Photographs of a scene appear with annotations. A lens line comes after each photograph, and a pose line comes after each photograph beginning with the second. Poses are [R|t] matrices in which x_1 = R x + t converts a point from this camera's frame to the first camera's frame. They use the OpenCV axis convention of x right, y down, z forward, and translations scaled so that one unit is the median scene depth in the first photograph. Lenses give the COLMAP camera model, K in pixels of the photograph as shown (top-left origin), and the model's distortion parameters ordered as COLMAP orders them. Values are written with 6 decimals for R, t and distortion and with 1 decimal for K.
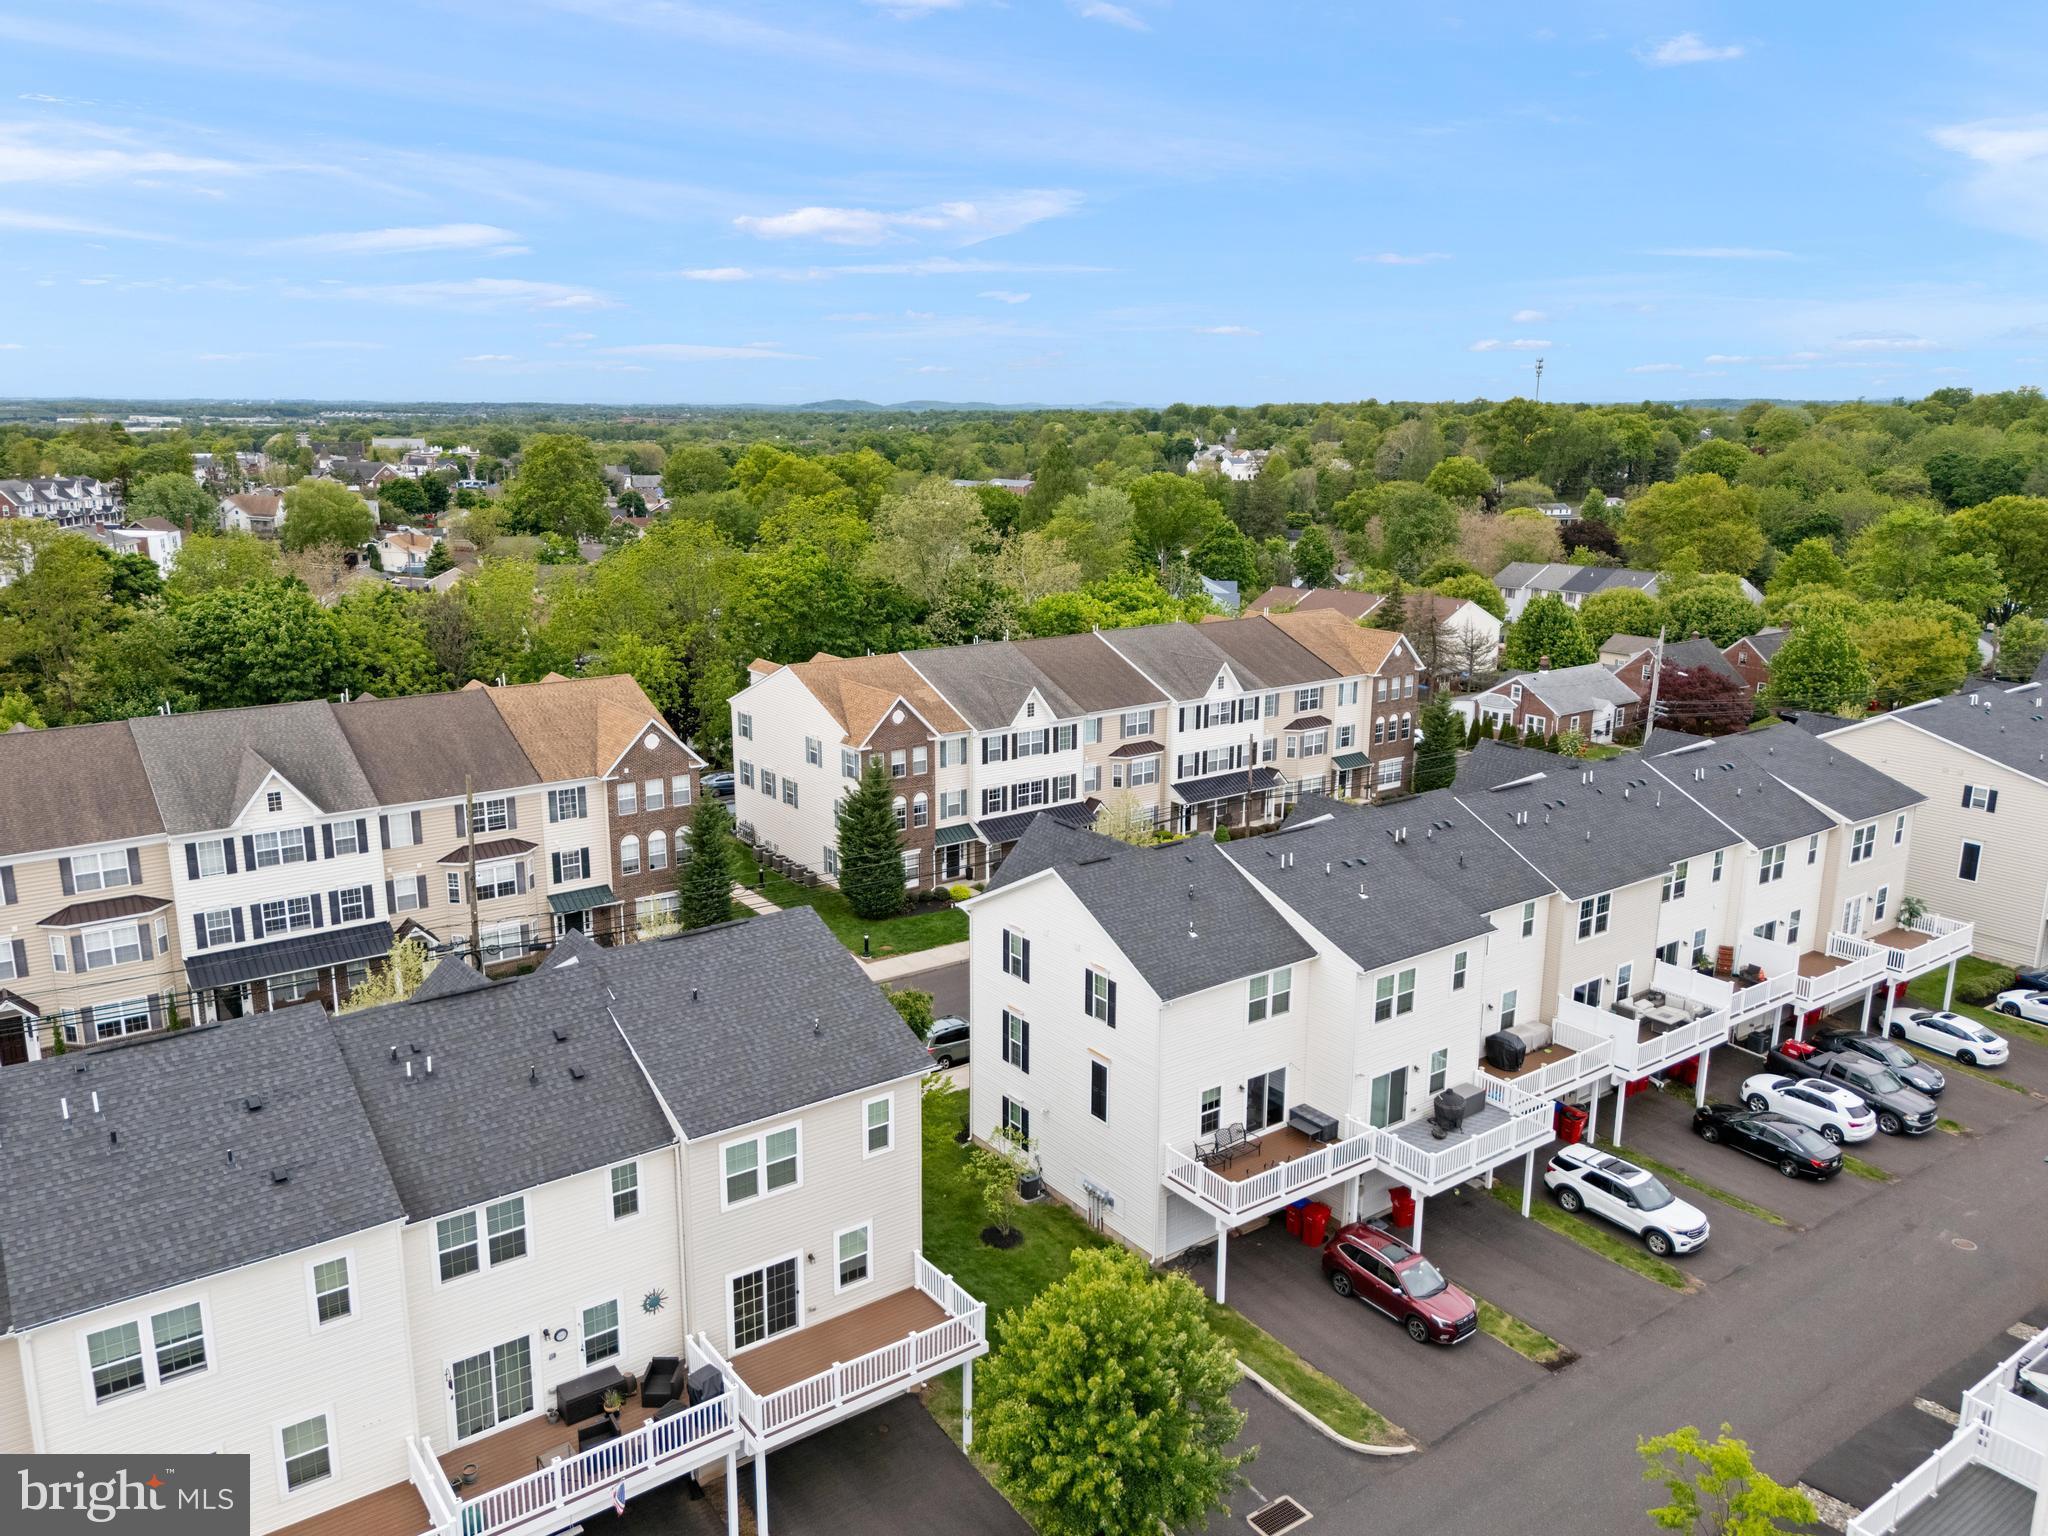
lens RADIAL K [[1504.6, 0, 1024.0], [0, 1504.6, 768.0], [0, 0, 1]] dist [0.099033, -0.112748]
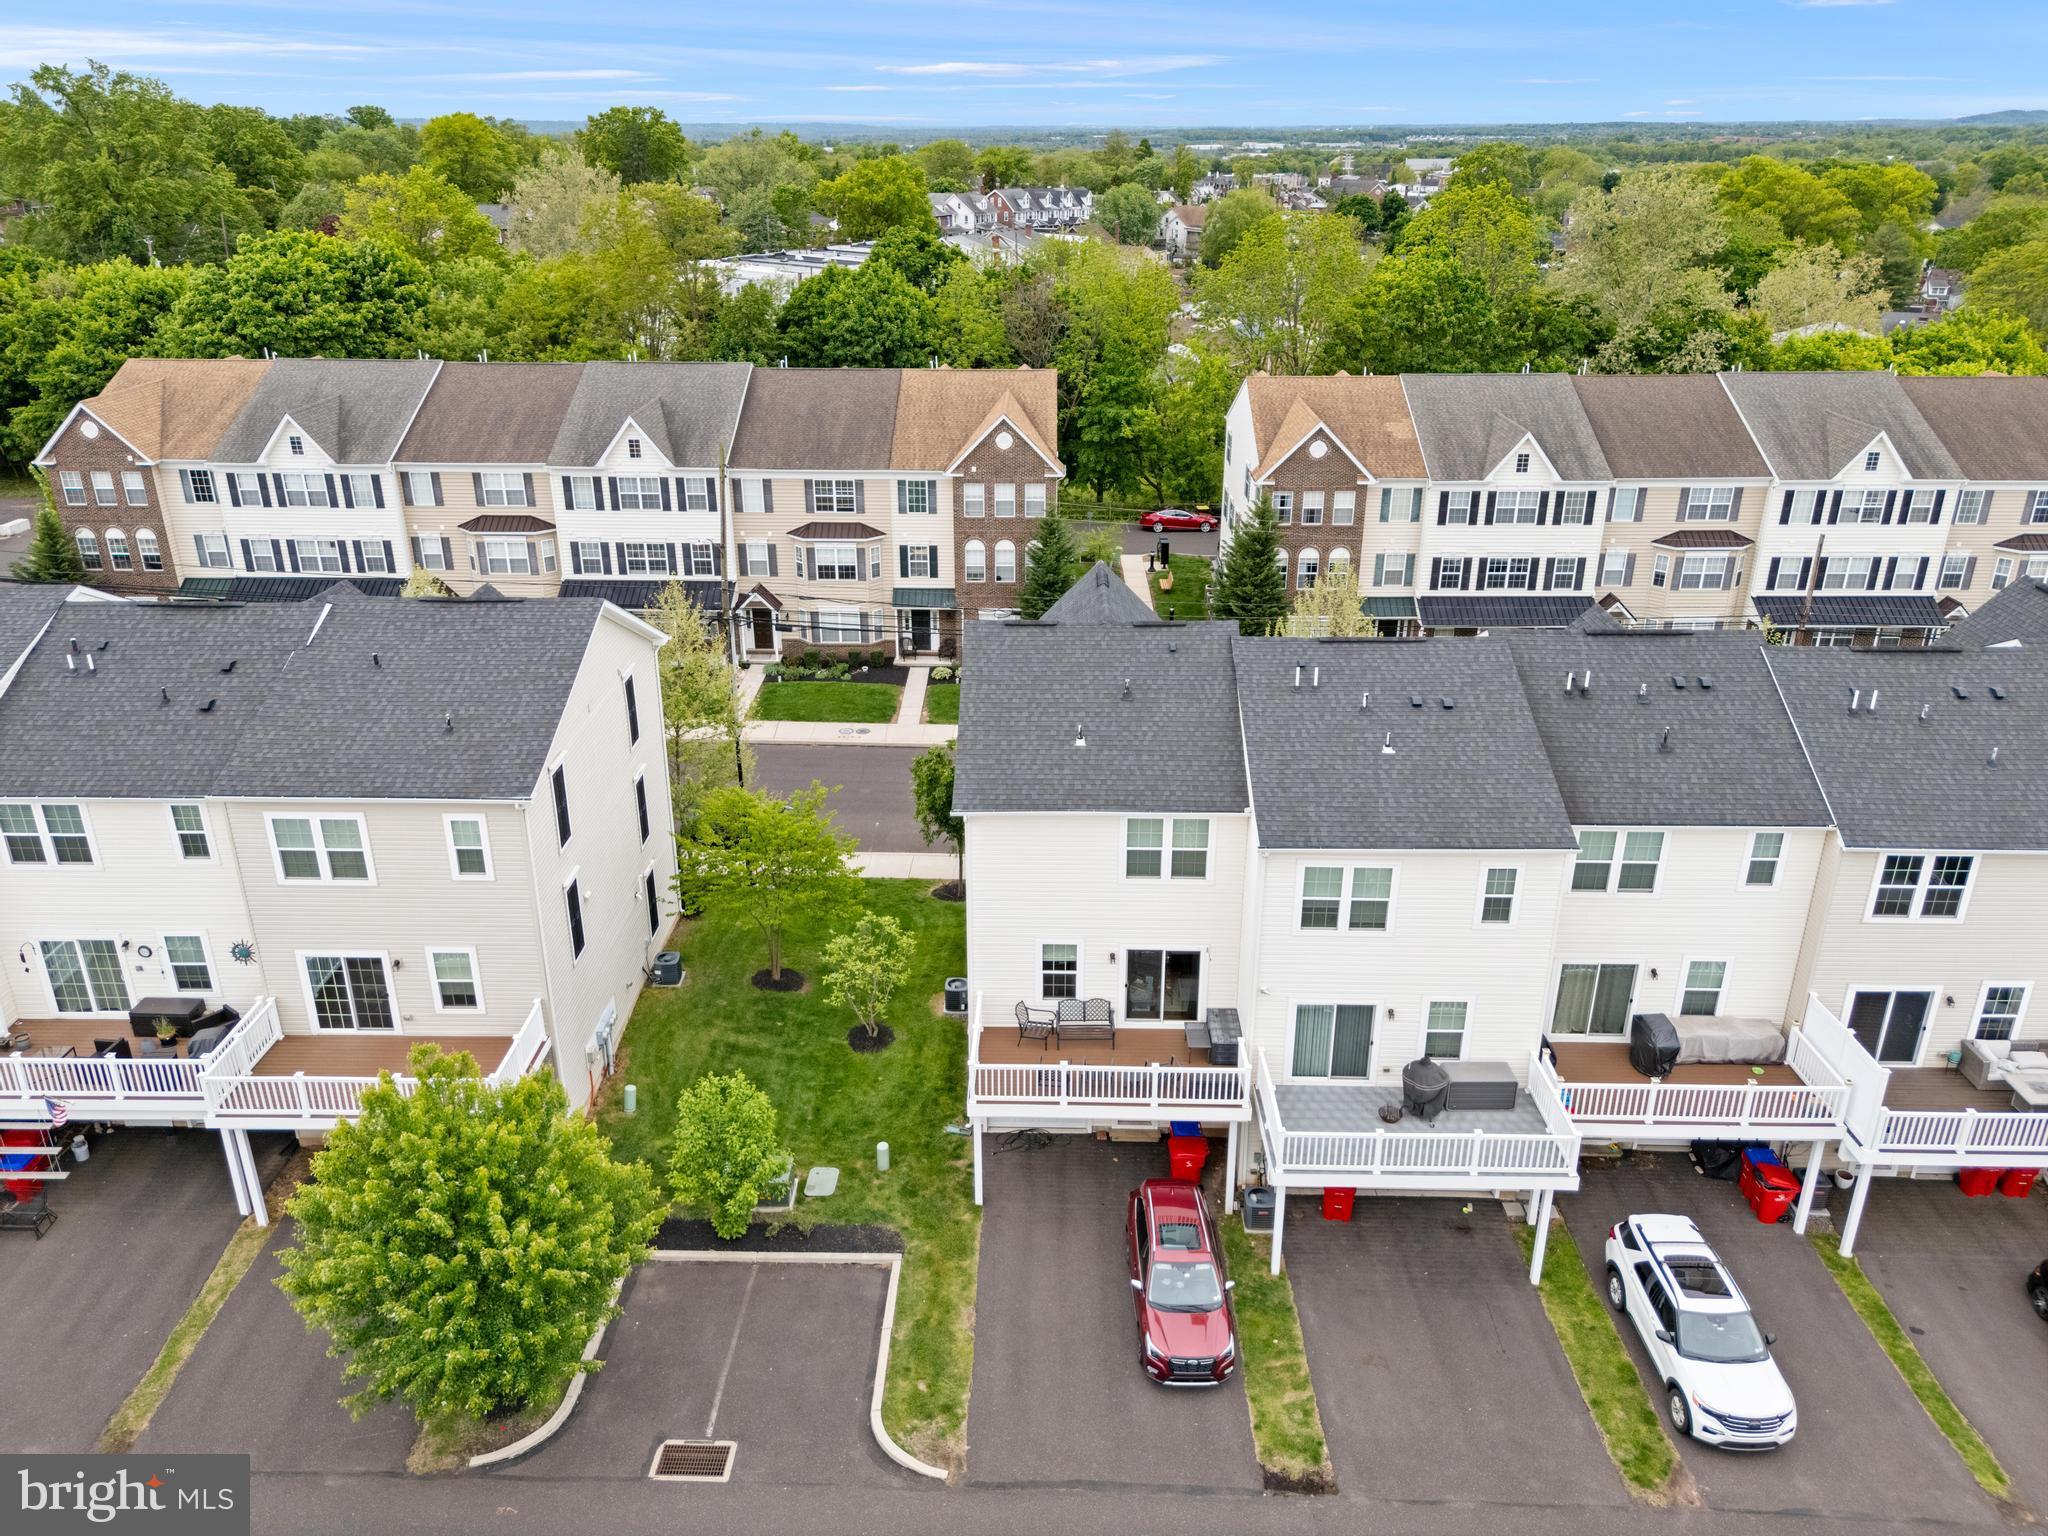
lens RADIAL K [[1504.6, 0, 1024.0], [0, 1504.6, 768.0], [0, 0, 1]] dist [0.099033, -0.112748]
pose [[0.793313, 0.232059, -0.562853, 0.335390], [-0.137653, 0.968935, 0.205468, -0.015498], [0.593049, -0.085522, 0.800612, 0.263451]]
